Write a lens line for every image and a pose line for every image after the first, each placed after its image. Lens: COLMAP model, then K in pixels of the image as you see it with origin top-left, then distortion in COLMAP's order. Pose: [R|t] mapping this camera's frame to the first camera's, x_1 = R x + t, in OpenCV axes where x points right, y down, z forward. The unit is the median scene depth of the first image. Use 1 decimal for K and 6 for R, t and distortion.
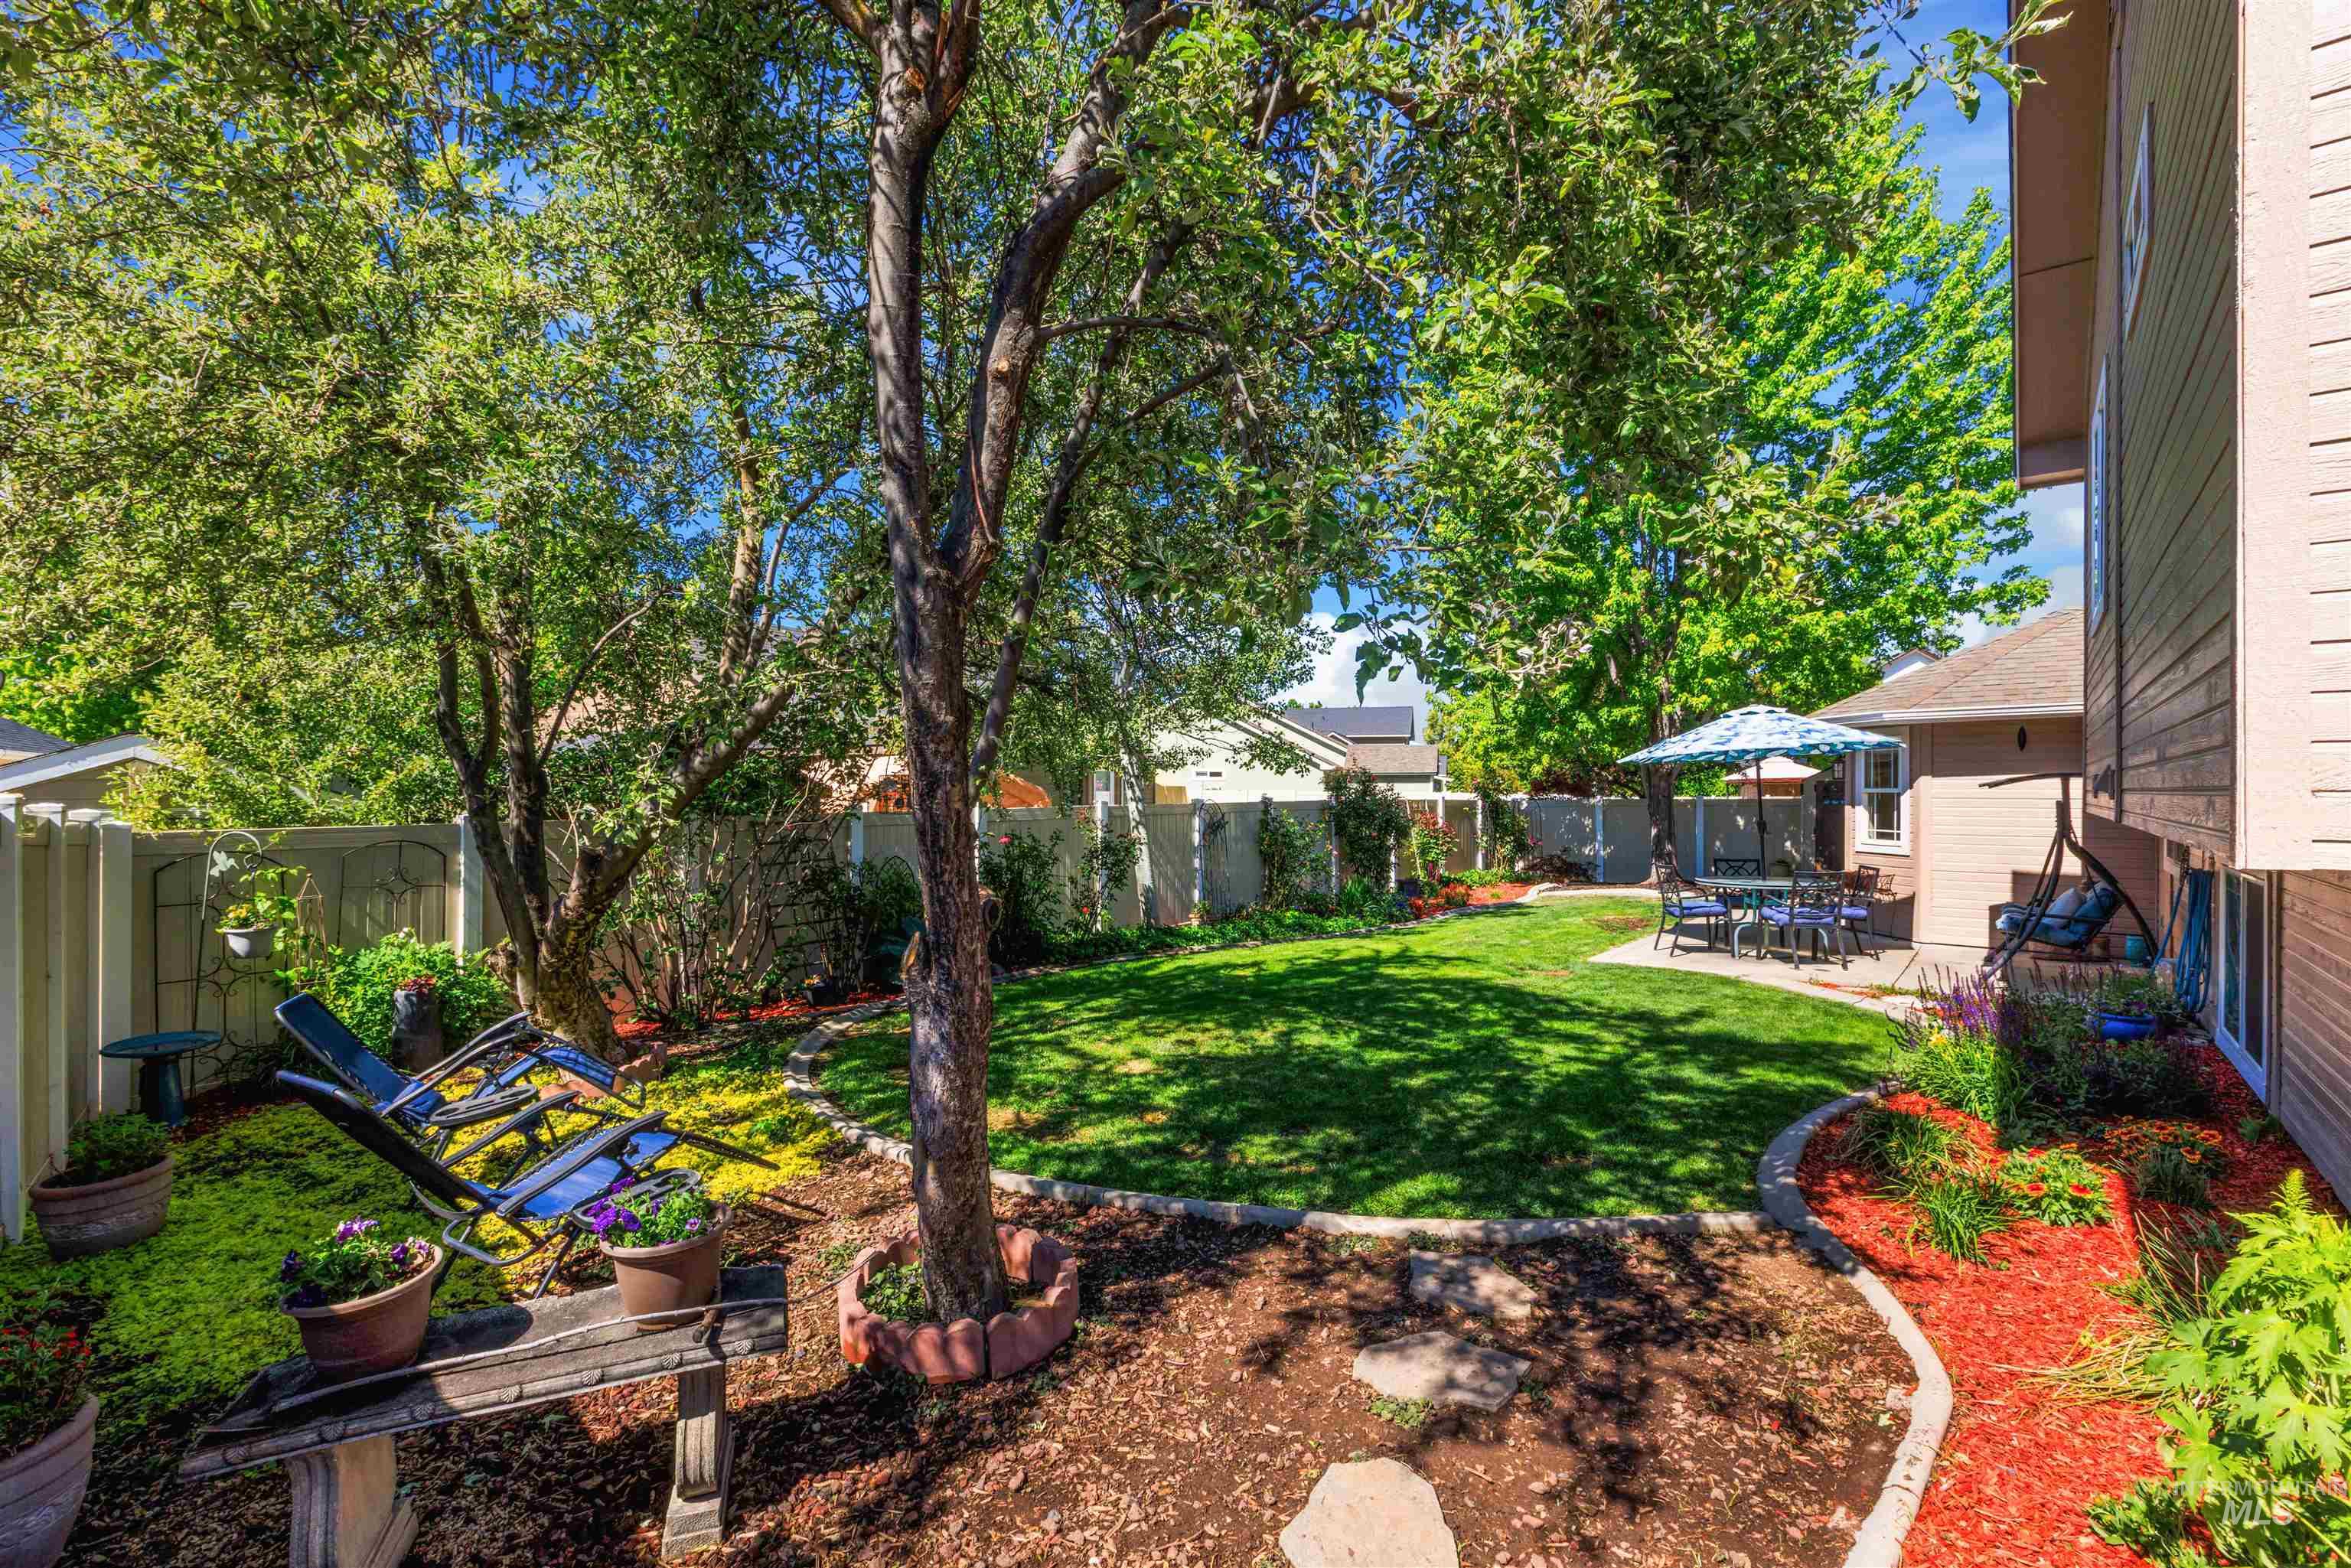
lens RADIAL K [[1048.5, 0, 1178.2], [0, 1048.5, 787.4], [0, 0, 1]] dist [0.000366, -0.000742]
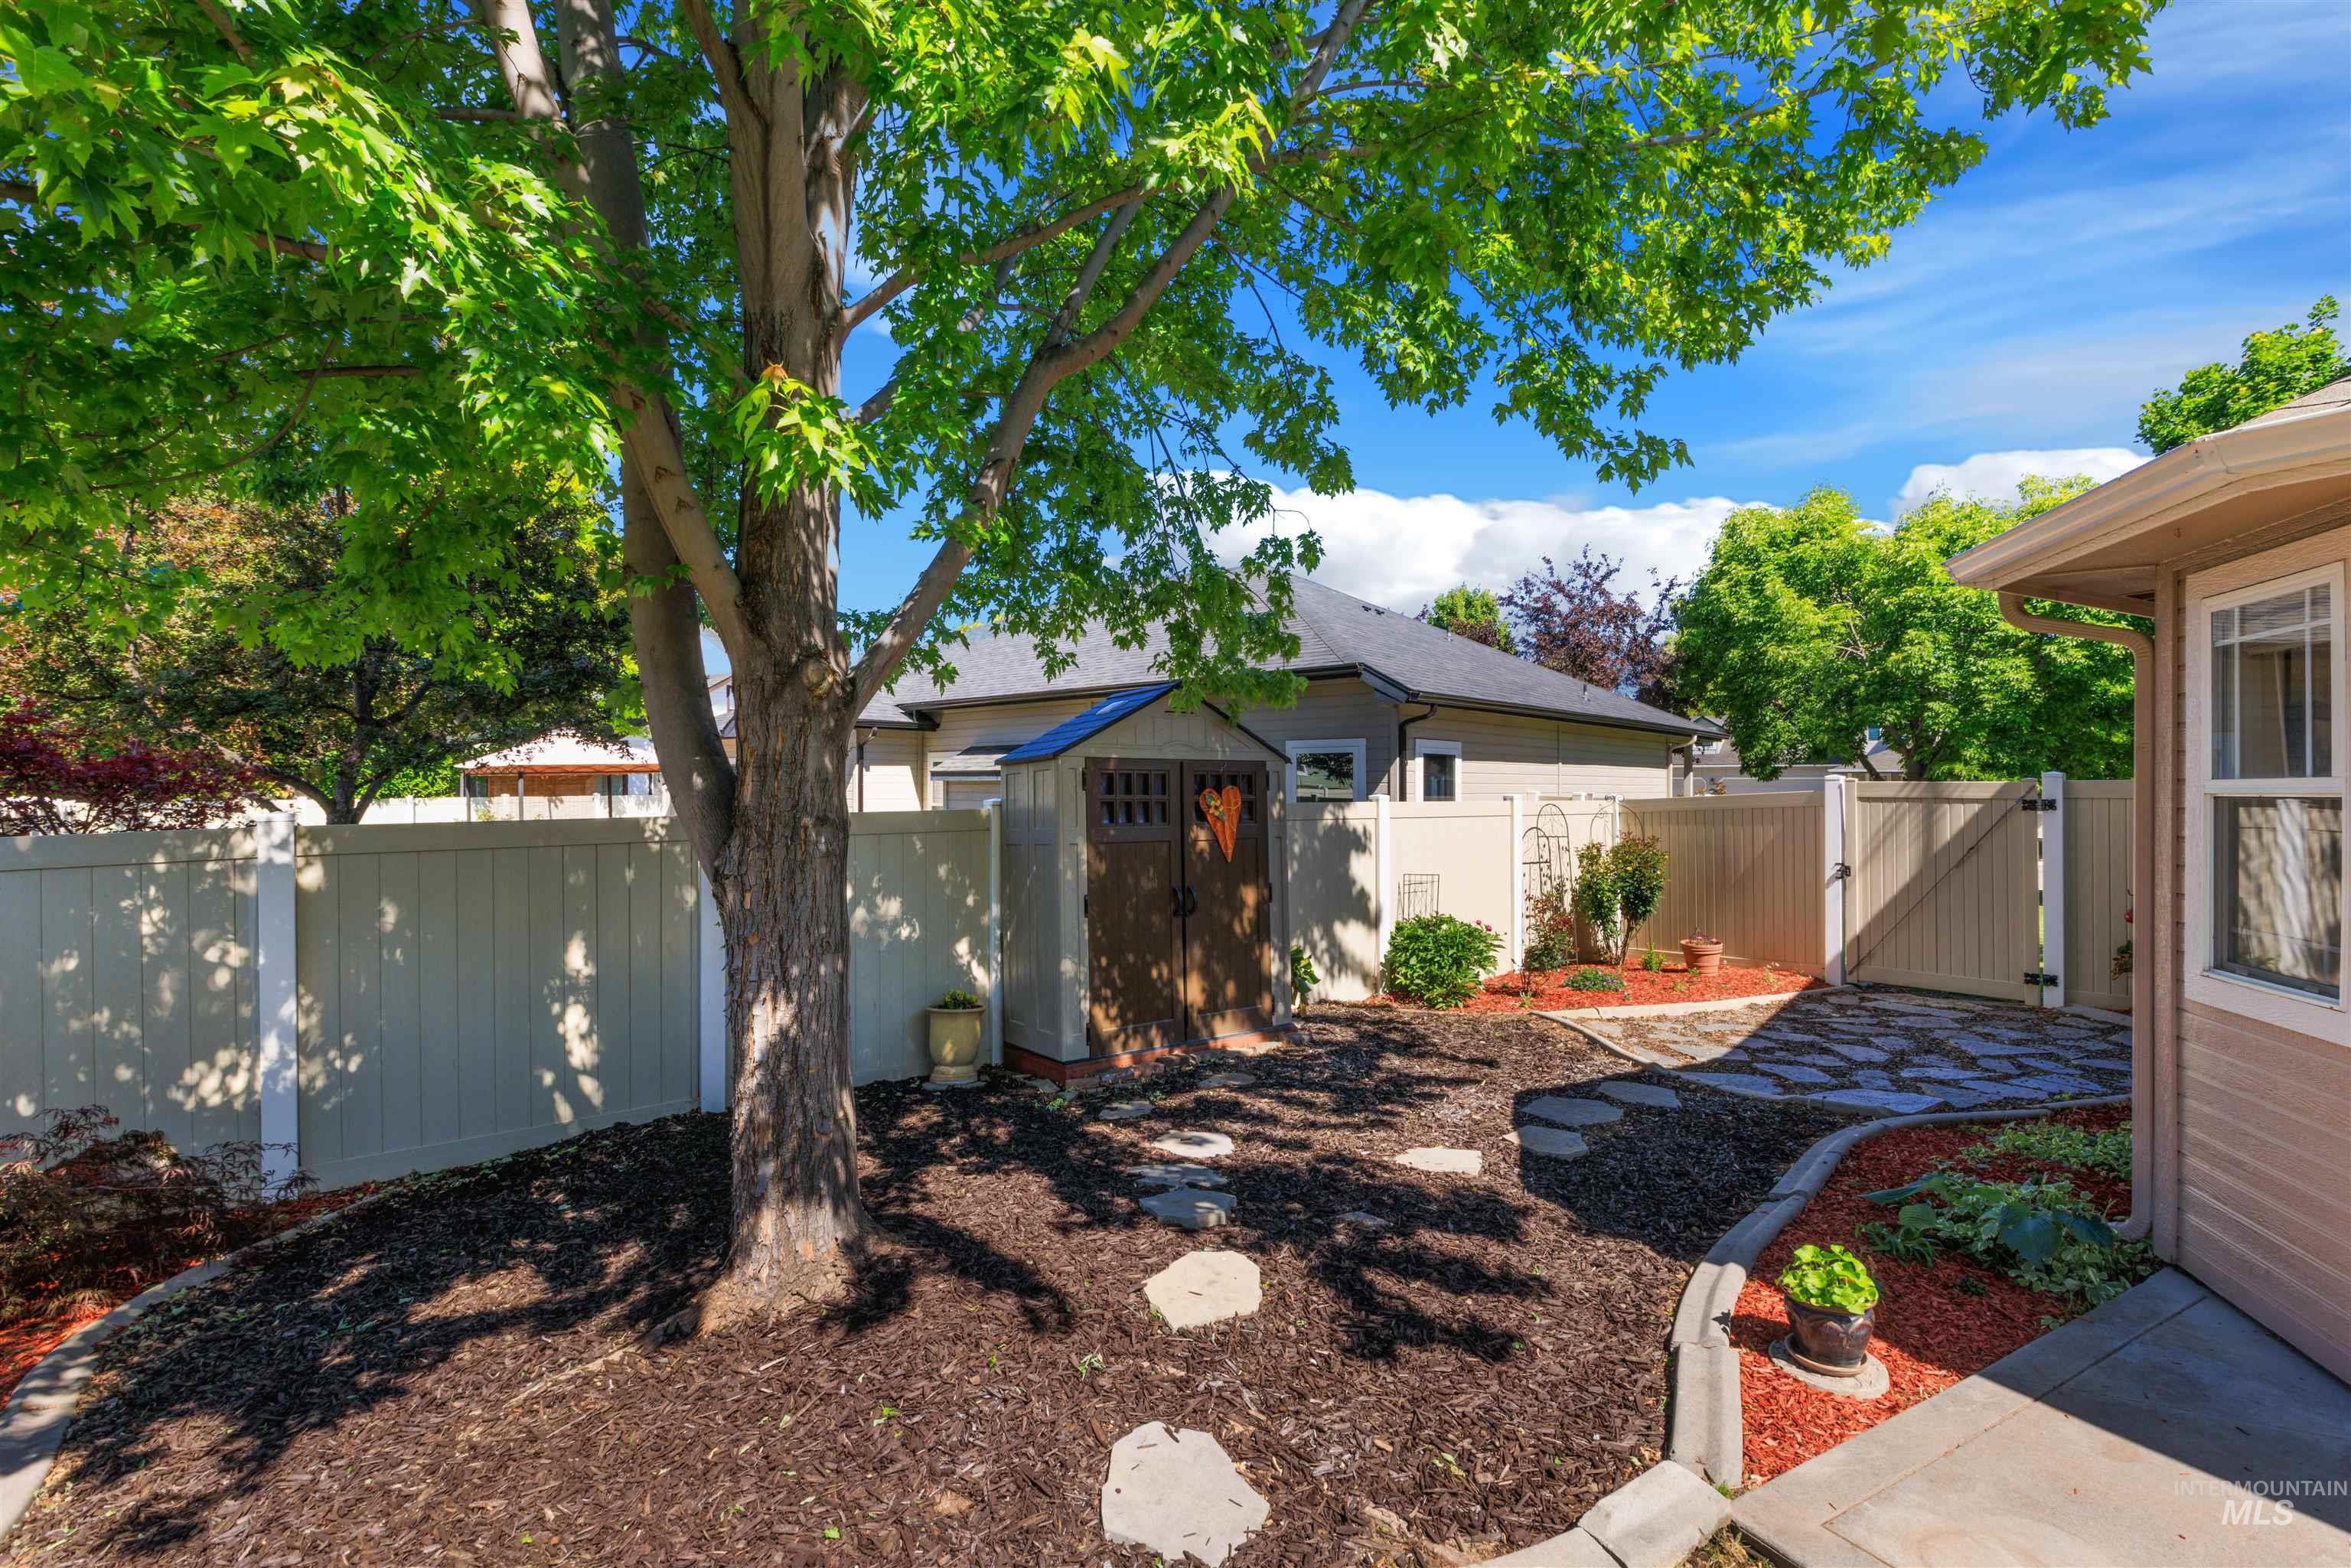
lens RADIAL K [[1048.5, 0, 1174.2], [0, 1048.5, 786.5], [0, 0, 1]] dist [0.000366, -0.000742]
pose [[0.383858, -0.004036, 0.923383, 0.386948], [-0.002005, 0.999984, 0.005204, 0.000051], [-0.923390, -0.003850, 0.383844, 1.058156]]
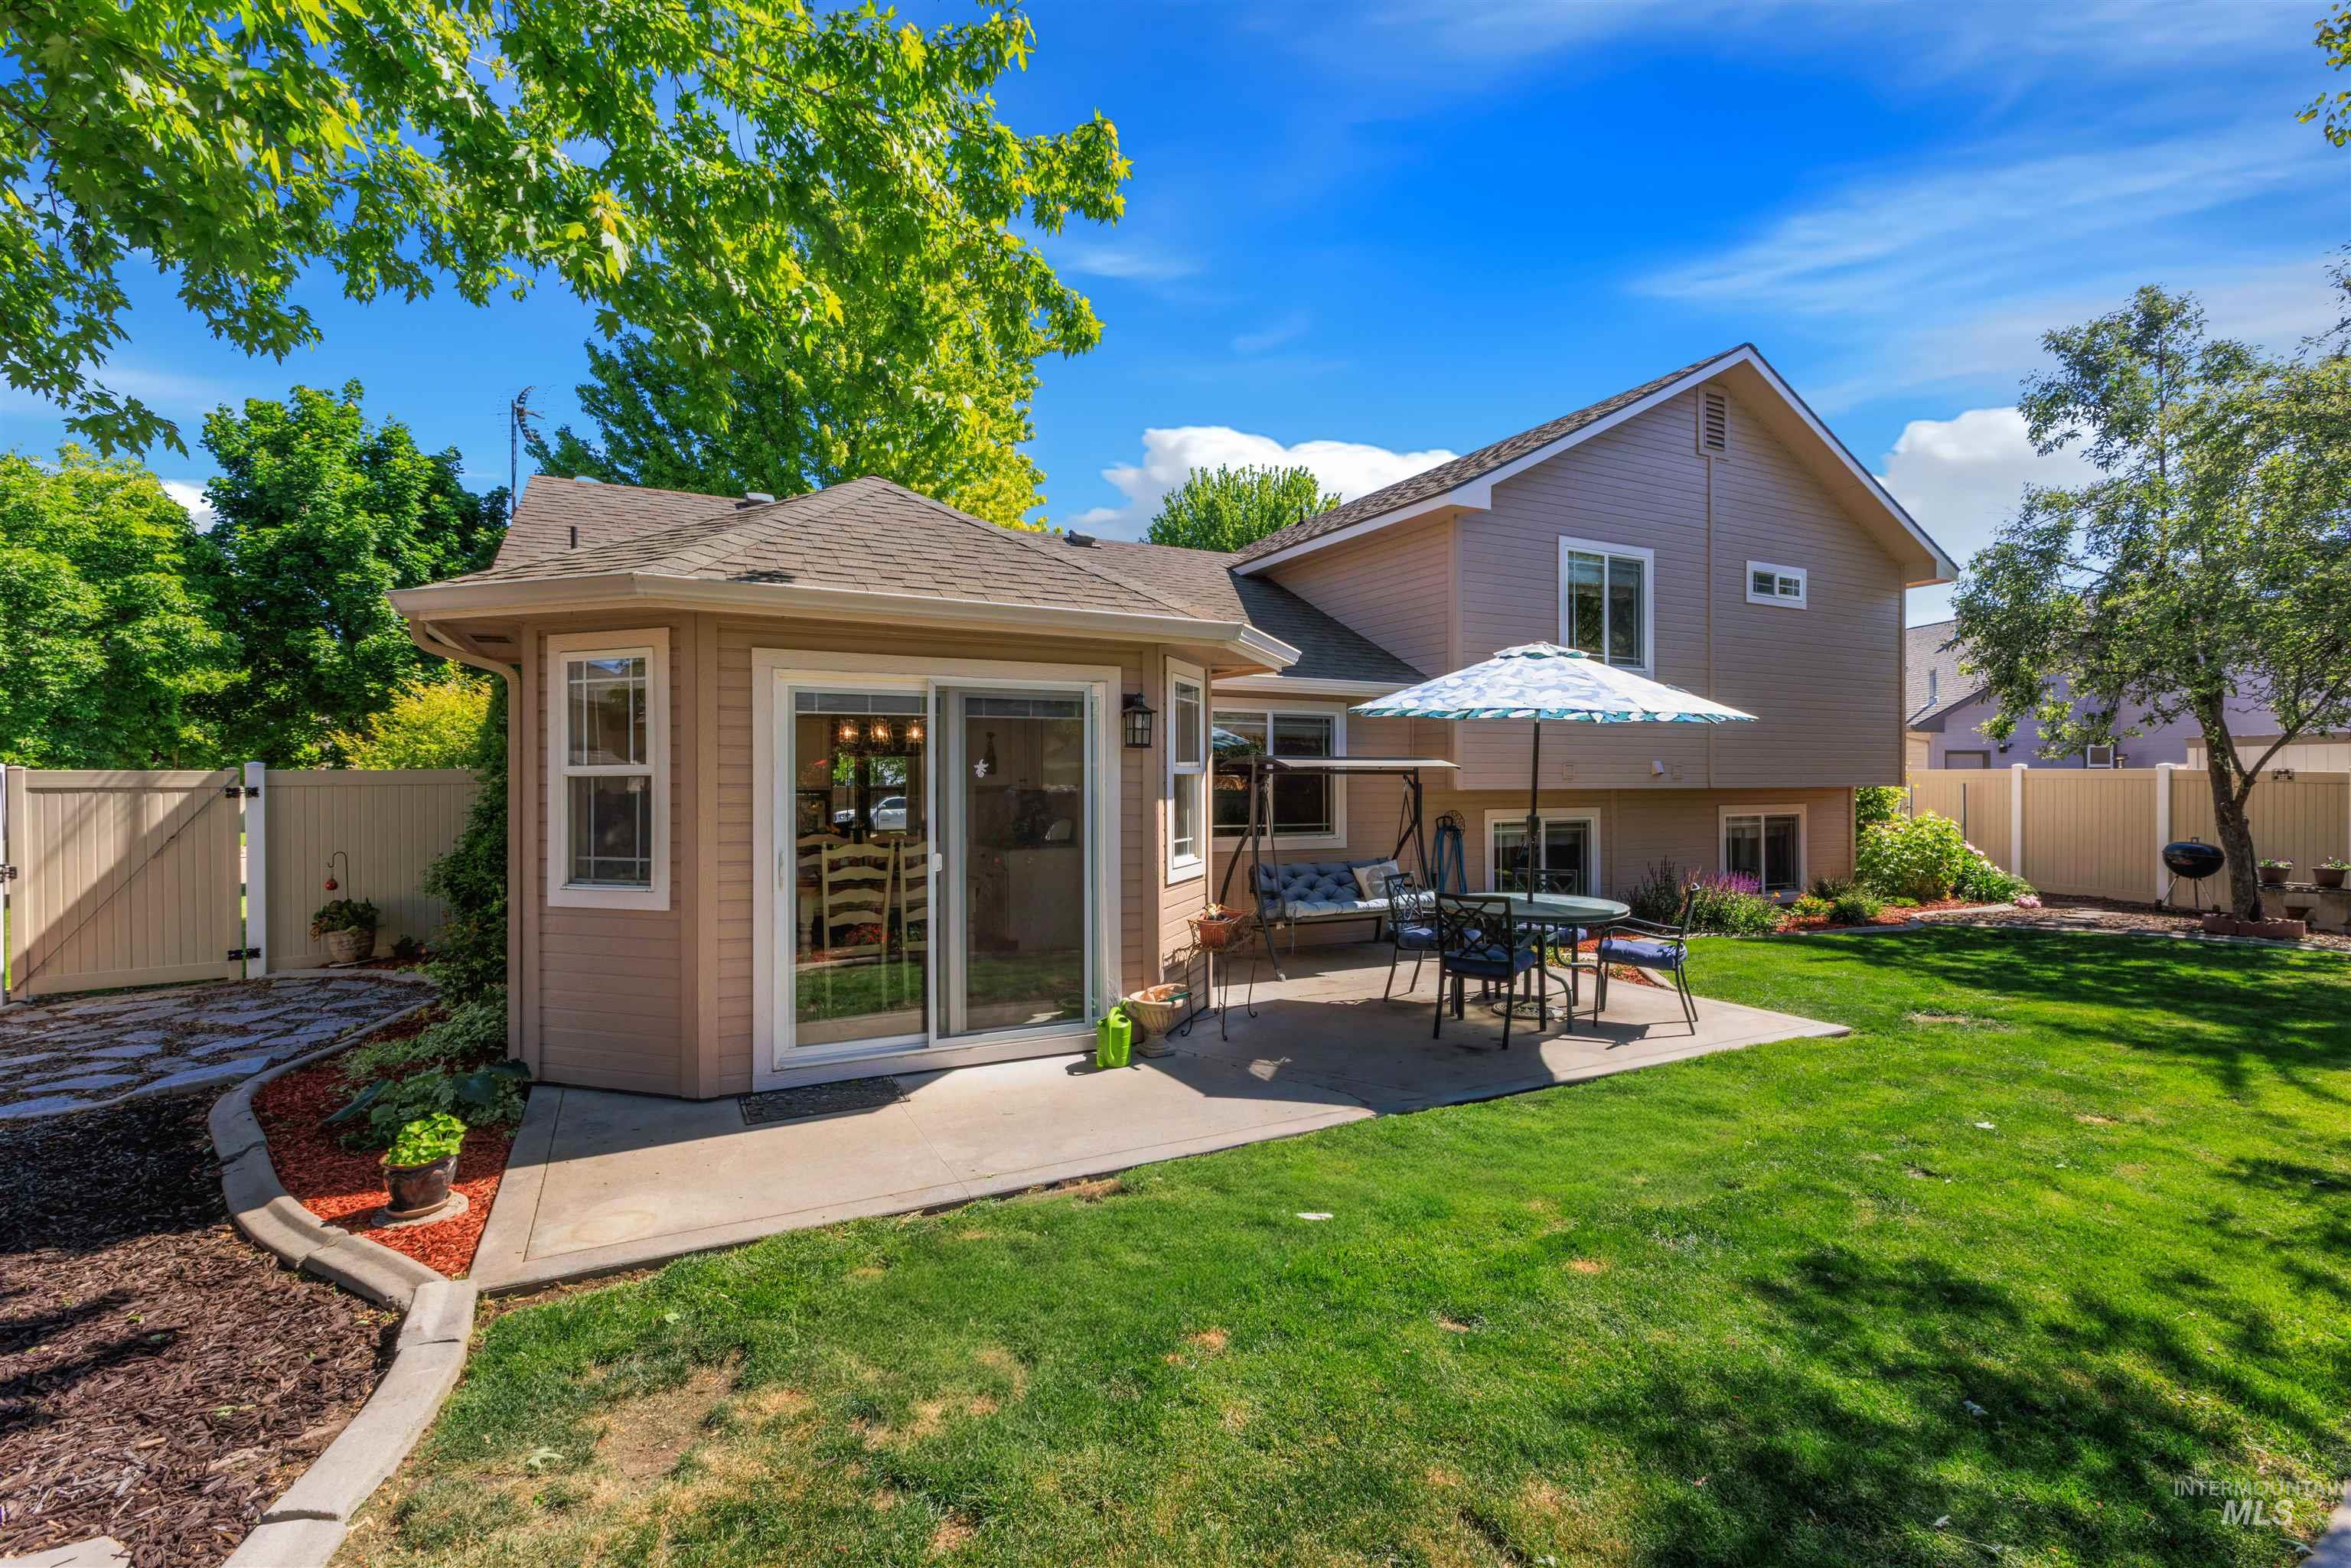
lens RADIAL K [[1048.5, 0, 1171.8], [0, 1048.5, 780.7], [0, 0, 1]] dist [0.000366, -0.000742]
pose [[-0.909092, -0.001268, 0.416594, 0.339229], [0.000502, 0.999991, 0.004137, 0.003047], [-0.416595, 0.003970, -0.909083, 1.181647]]
